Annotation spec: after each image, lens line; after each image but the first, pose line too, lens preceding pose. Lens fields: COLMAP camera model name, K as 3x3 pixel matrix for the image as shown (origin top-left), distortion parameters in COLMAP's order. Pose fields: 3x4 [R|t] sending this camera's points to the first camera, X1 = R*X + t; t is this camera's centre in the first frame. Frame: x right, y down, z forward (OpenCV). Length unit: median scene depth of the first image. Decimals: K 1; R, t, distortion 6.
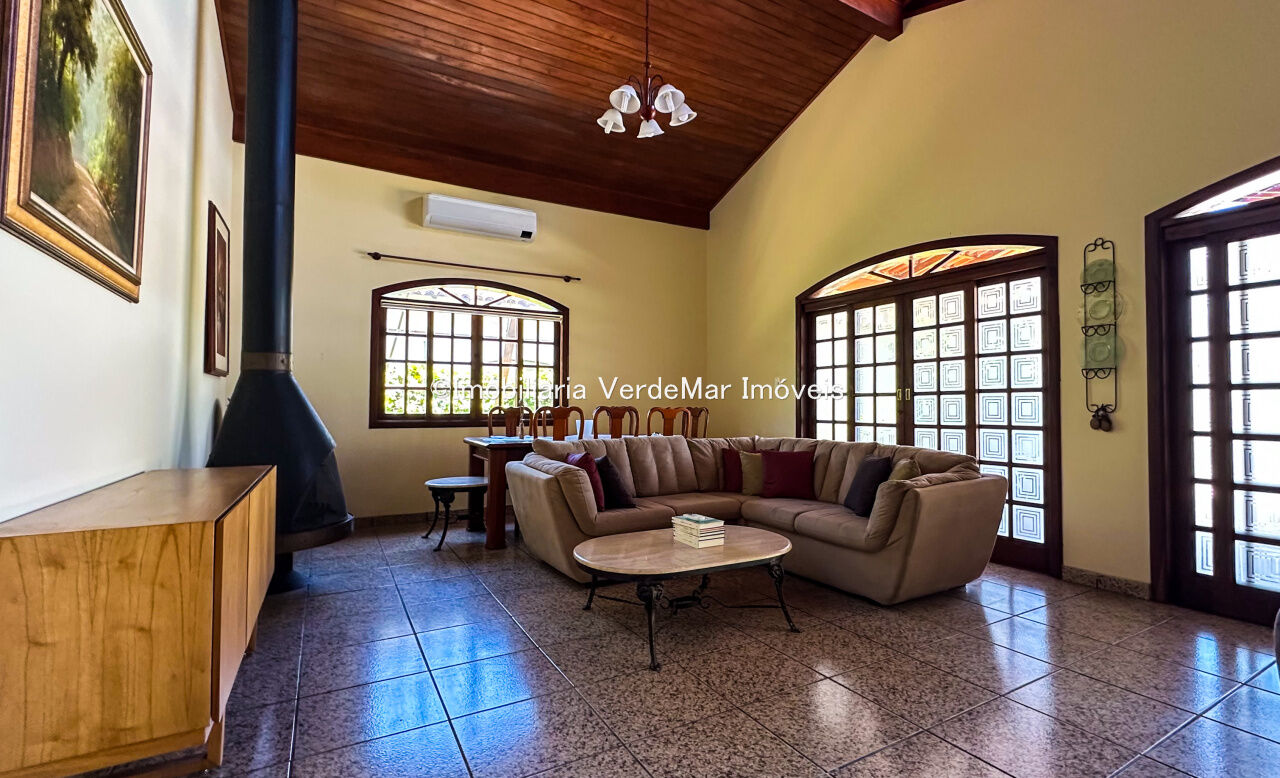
lens RADIAL K [[576.4, 0, 687.6], [0, 576.4, 386.9], [0, 0, 1]] dist [-0.002363, -0.000390]
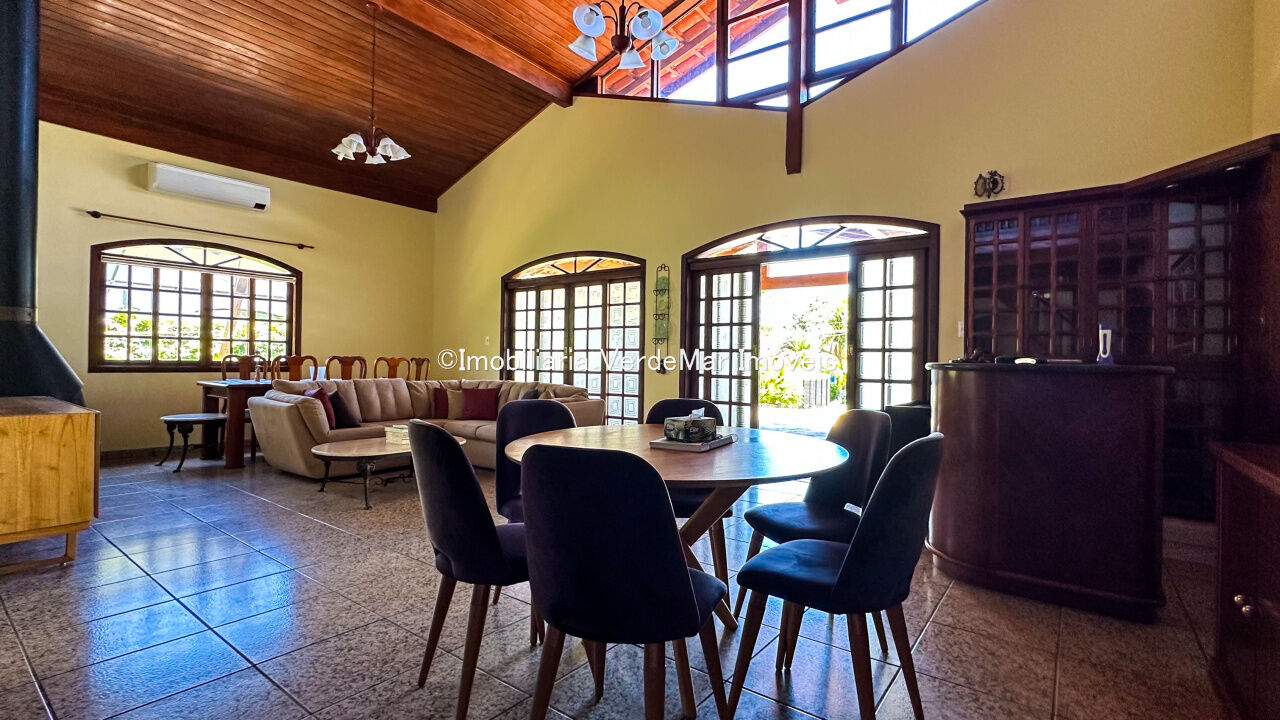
lens RADIAL K [[545.1, 0, 667.2], [0, 545.1, 359.3], [0, 0, 1]] dist [-0.006240, 0.000532]
pose [[0.920737, 0.012630, 0.389979, 0.062017], [-0.025562, 0.999281, 0.027989, -0.011354], [-0.389346, -0.035739, 0.920398, -0.401115]]
